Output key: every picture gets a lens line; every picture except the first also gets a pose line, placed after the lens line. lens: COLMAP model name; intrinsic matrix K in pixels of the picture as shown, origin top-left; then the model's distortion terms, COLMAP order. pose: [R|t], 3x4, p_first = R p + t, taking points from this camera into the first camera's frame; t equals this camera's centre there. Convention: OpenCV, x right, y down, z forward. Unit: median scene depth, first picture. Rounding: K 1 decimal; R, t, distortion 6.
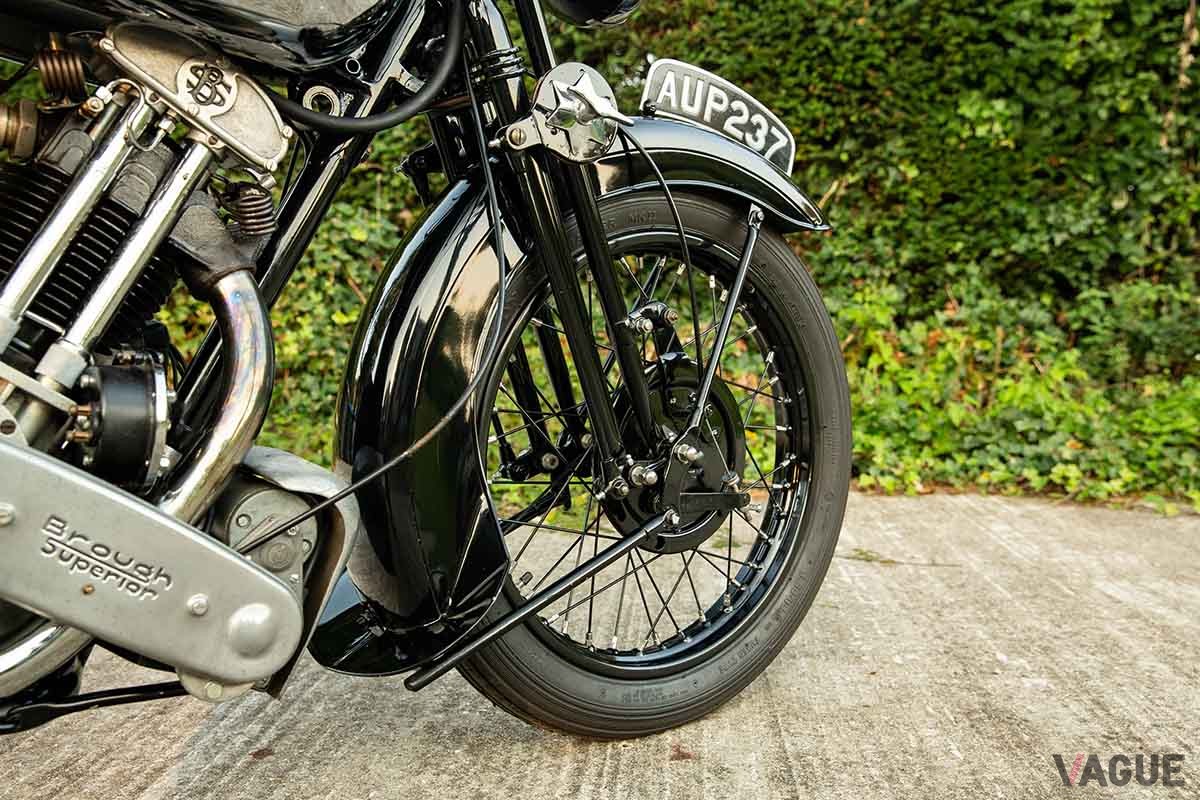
lens RADIAL K [[1100.2, 0, 600.0], [0, 1100.2, 400.0], [0, 0, 1]] dist [-0.059604, 0.107429]
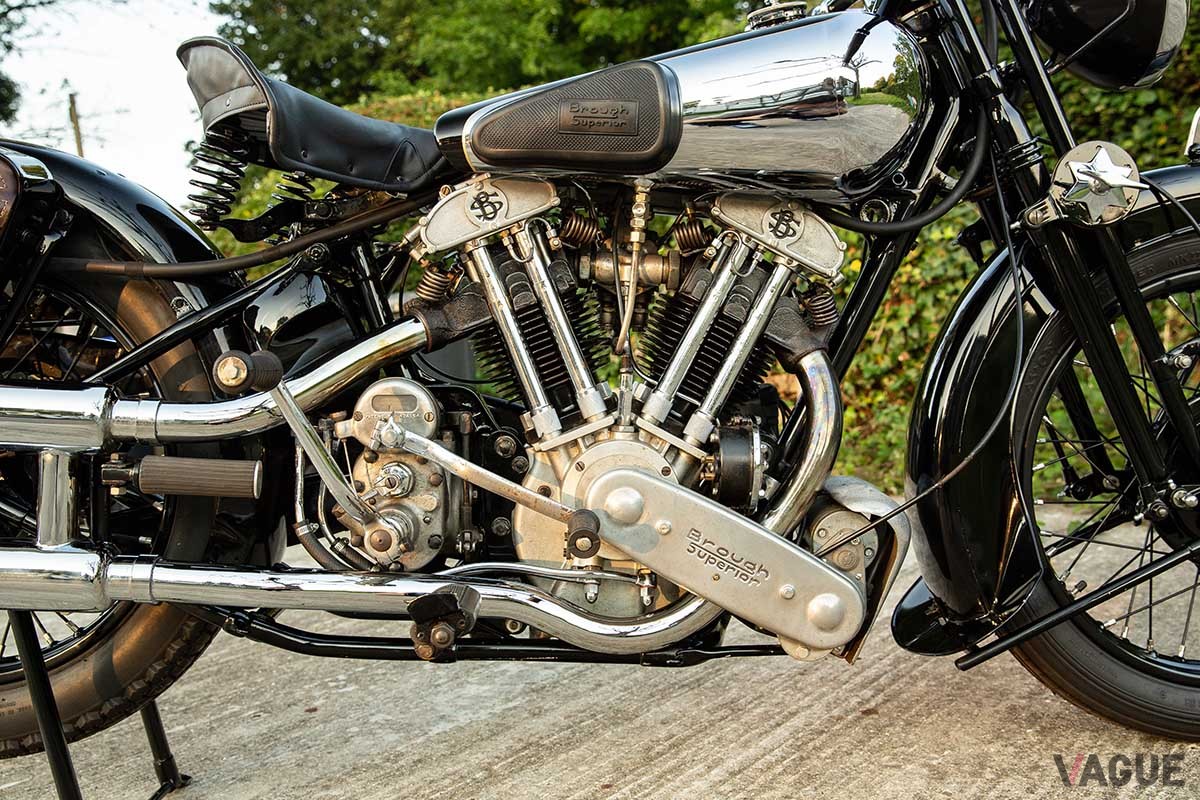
lens RADIAL K [[1135.3, 0, 600.0], [0, 1135.3, 400.0], [0, 0, 1]] dist [0.003014, 0.021523]
pose [[0.812948, -0.036618, -0.581184, 0.280501], [0.044312, 0.999017, -0.000962, -0.067501], [0.580648, -0.024972, 0.813772, -0.322801]]
